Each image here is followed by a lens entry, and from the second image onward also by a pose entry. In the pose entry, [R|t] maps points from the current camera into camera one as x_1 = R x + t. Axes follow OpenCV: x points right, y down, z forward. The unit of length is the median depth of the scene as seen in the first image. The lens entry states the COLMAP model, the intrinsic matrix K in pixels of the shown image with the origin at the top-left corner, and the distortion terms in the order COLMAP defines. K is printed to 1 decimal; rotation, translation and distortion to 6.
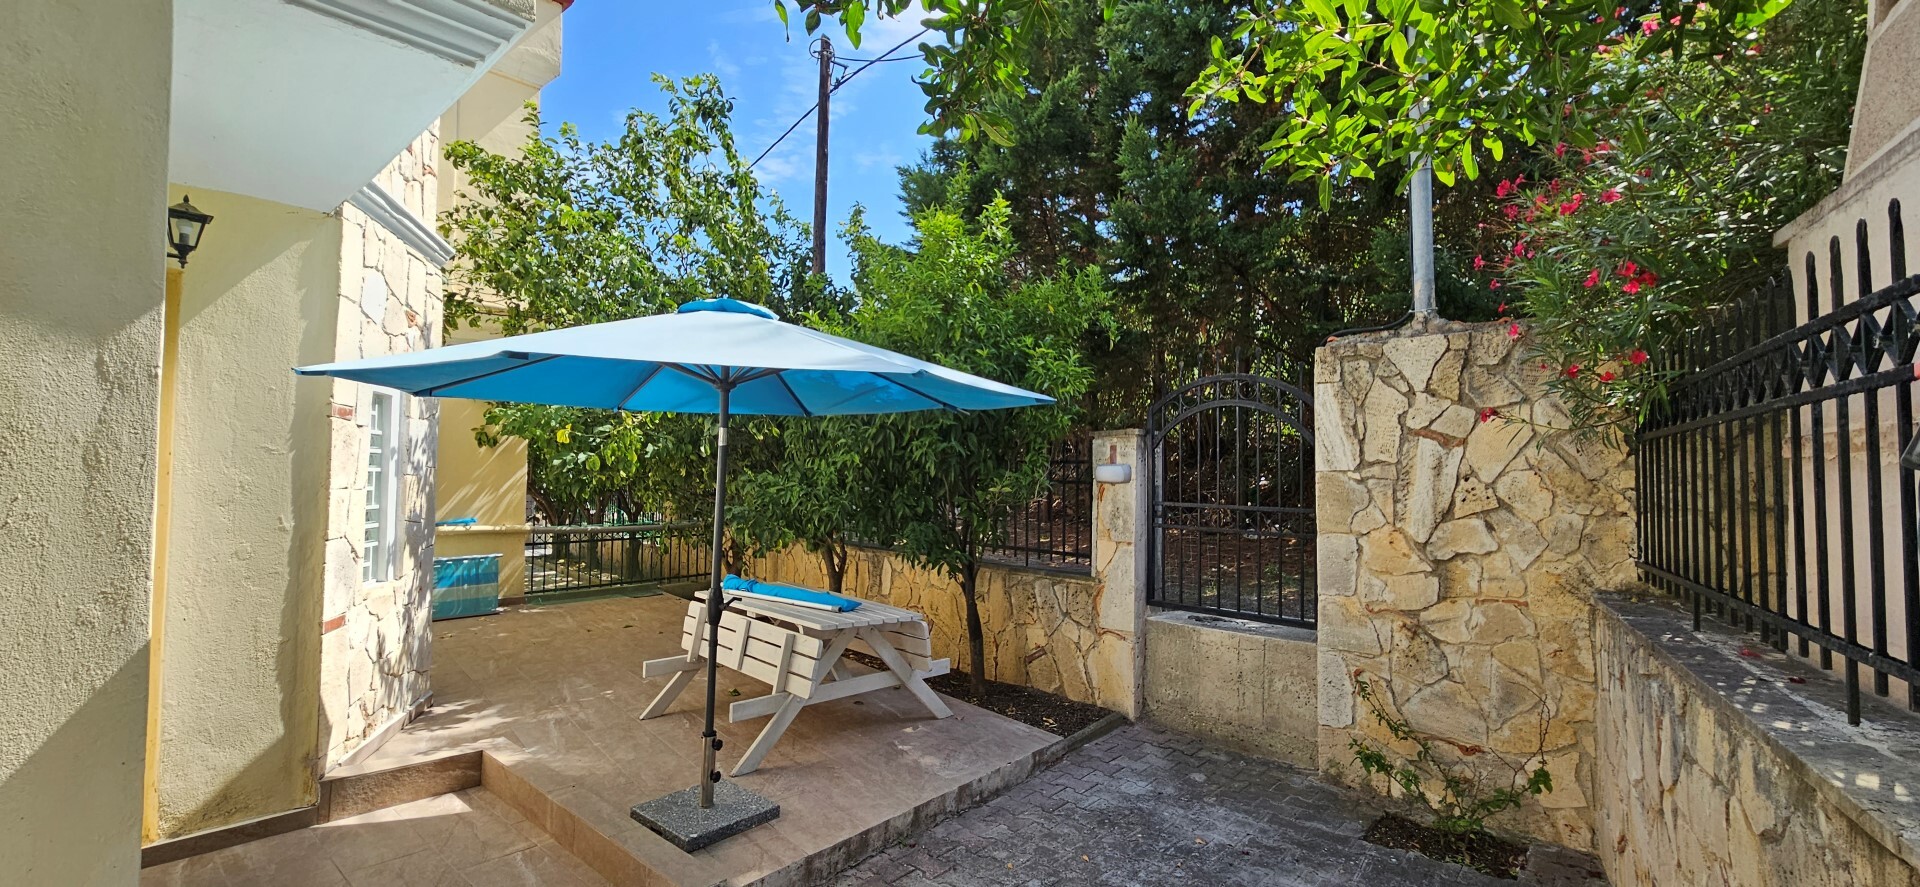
lens RADIAL K [[793.5, 0, 960.0], [0, 793.5, 443.5], [0, 0, 1]] dist [-0.001979, -0.000510]
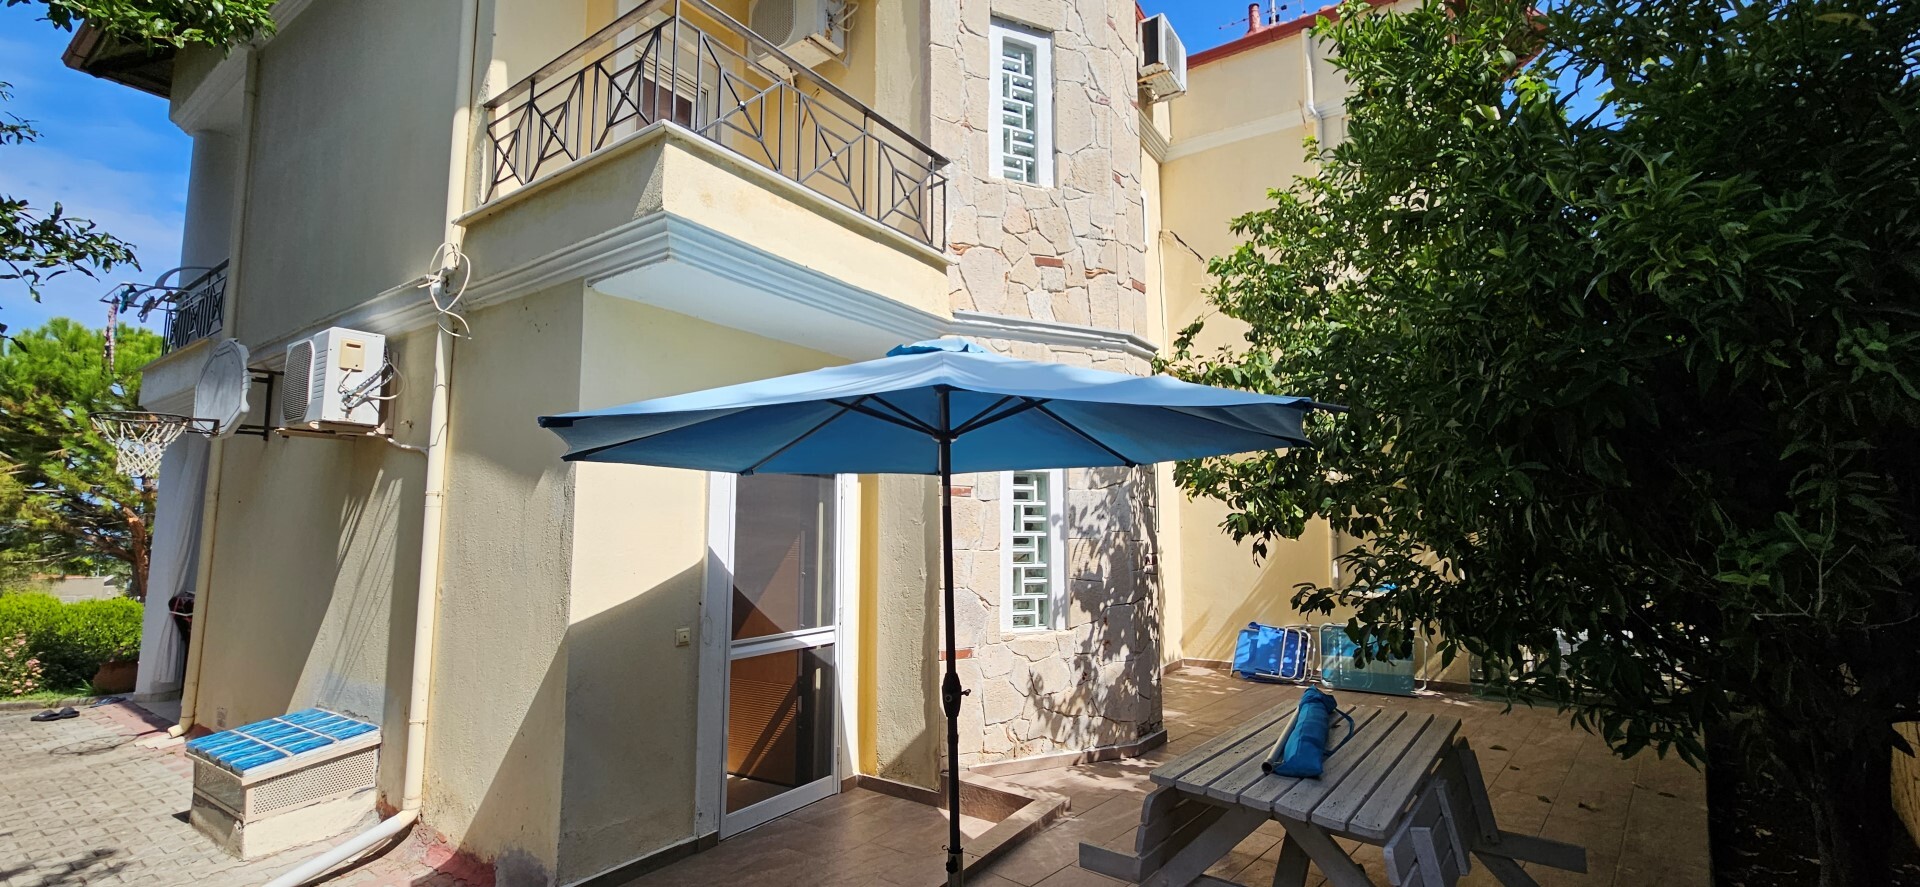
lens RADIAL K [[793.5, 0, 960.0], [0, 793.5, 443.5], [0, 0, 1]] dist [-0.001979, -0.000510]
pose [[0.102049, -0.117551, -0.987810, 0.926810], [0.046285, 0.992479, -0.113325, 0.055460], [0.993702, -0.034156, 0.106722, 1.515218]]
